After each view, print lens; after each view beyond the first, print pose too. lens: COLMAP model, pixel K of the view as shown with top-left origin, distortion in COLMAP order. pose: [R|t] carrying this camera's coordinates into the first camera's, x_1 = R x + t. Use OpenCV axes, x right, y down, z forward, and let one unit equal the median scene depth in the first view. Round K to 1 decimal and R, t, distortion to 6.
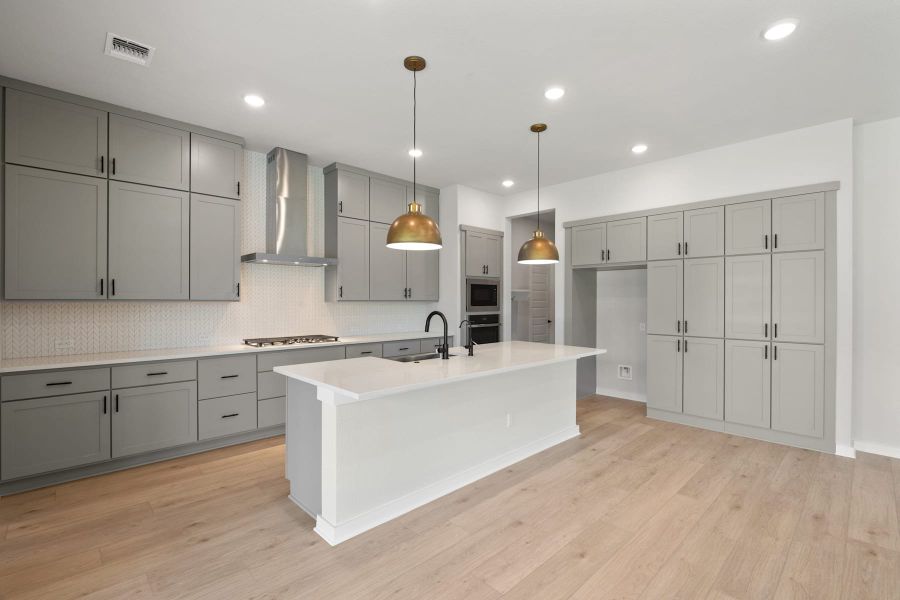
lens RADIAL K [[407.2, 0, 452.6], [0, 407.2, 300.5], [0, 0, 1]] dist [-0.003842, -0.001174]
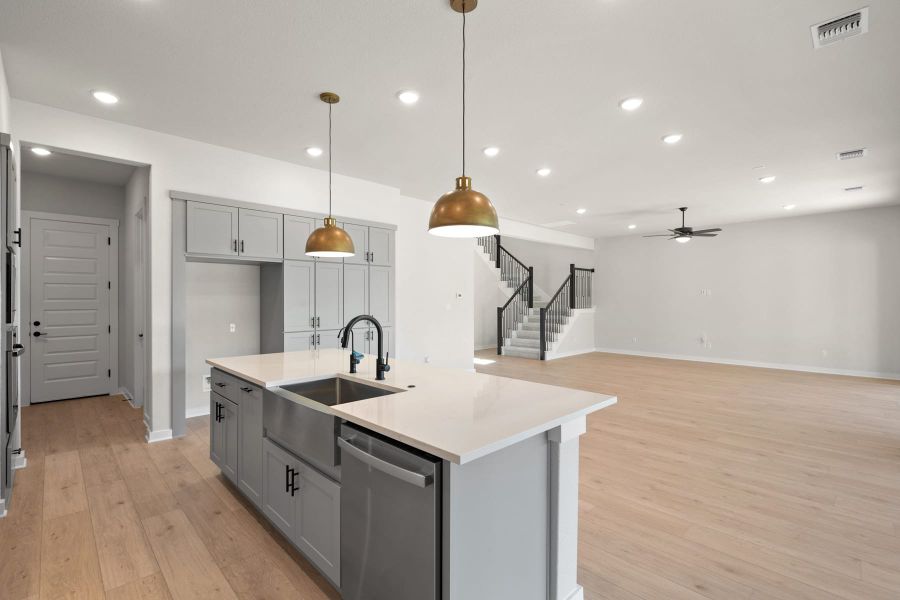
lens RADIAL K [[413.4, 0, 450.0], [0, 413.4, 297.3], [0, 0, 1]] dist [-0.003236, -0.000357]
pose [[-0.001714, 0.000170, 0.999999, -0.646798], [-0.000796, 1.000000, -0.000171, -0.004729], [-0.999998, -0.000796, -0.001714, 0.722163]]
